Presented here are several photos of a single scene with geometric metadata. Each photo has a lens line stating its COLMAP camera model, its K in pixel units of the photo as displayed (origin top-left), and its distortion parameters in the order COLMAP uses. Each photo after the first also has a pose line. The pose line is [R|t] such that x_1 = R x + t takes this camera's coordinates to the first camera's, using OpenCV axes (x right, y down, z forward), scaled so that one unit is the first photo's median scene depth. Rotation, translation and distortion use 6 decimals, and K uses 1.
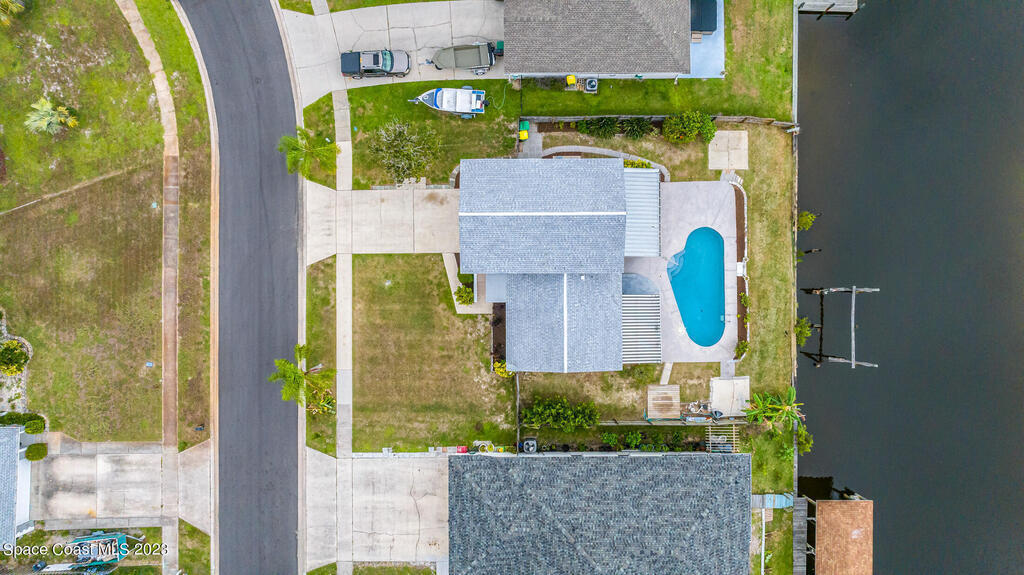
lens RADIAL K [[712.4, 0, 512.0], [0, 712.4, 287.5], [0, 0, 1]] dist [-0.017874, -0.002277]
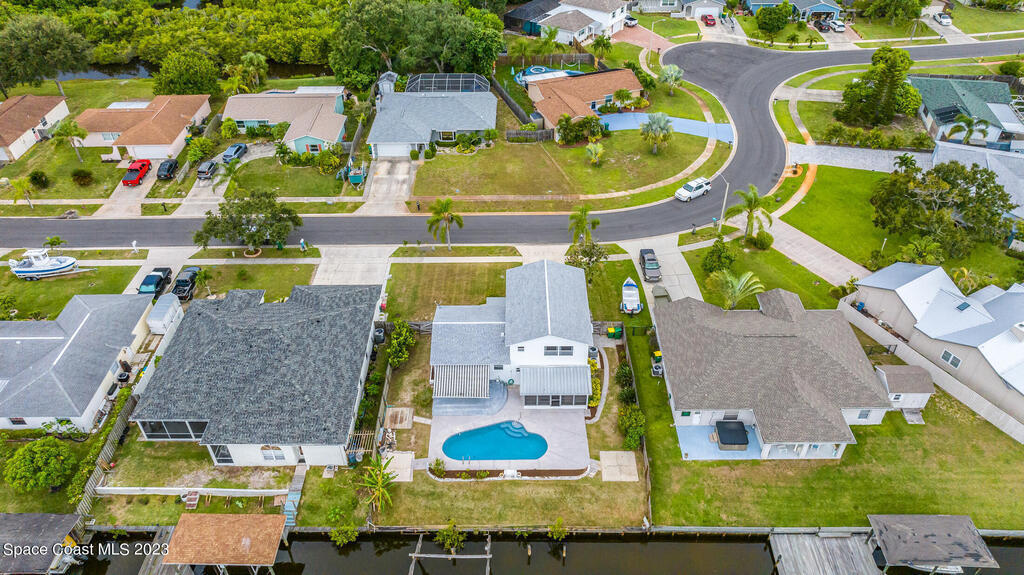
lens RADIAL K [[718.4, 0, 516.1], [0, 718.4, 285.5], [0, 0, 1]] dist [-0.021555, -0.001920]
pose [[-0.000128, 0.631469, -0.775401, 0.994809], [-0.999656, 0.020264, 0.016668, -0.059033], [0.026238, 0.775136, 0.631249, 0.077429]]
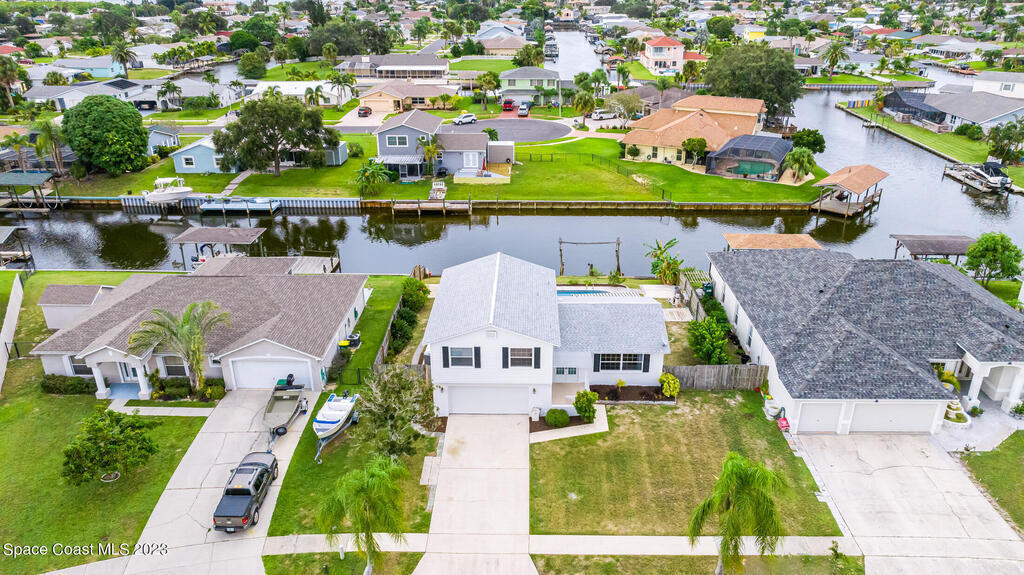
lens RADIAL K [[718.4, 0, 516.1], [0, 718.4, 285.5], [0, 0, 1]] dist [-0.021555, -0.001920]
pose [[0.021003, -0.389677, 0.920712, -0.730078], [0.999624, 0.024431, -0.012463, -0.057201], [-0.017638, 0.920628, 0.390043, 0.553670]]
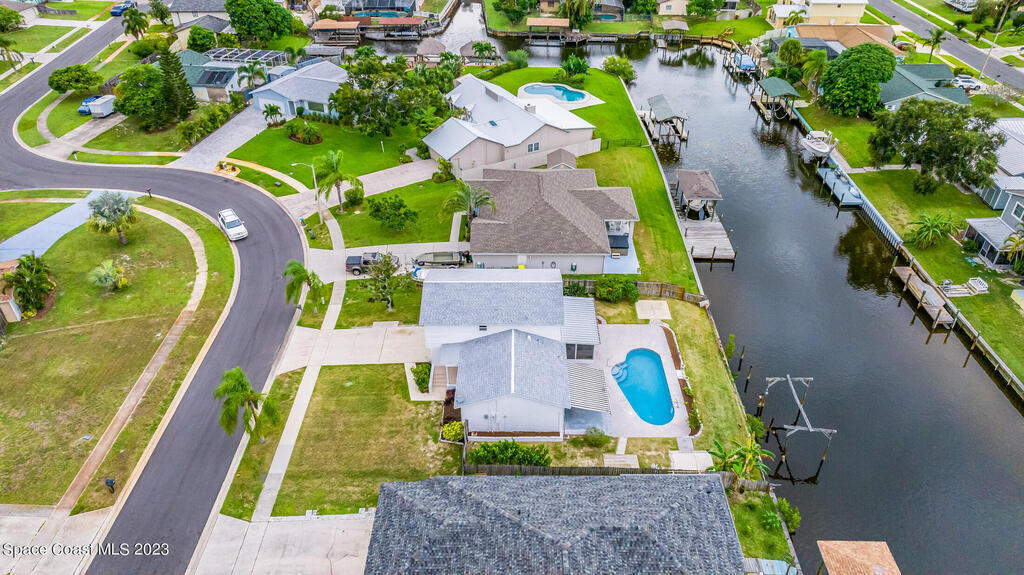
lens RADIAL K [[712.4, 0, 512.0], [0, 712.4, 287.5], [0, 0, 1]] dist [-0.017874, -0.002277]
pose [[0.999942, 0.009490, -0.005114, 0.071908], [-0.009690, 0.583419, -0.812113, 0.771001], [-0.004723, 0.812116, 0.583477, 0.268048]]
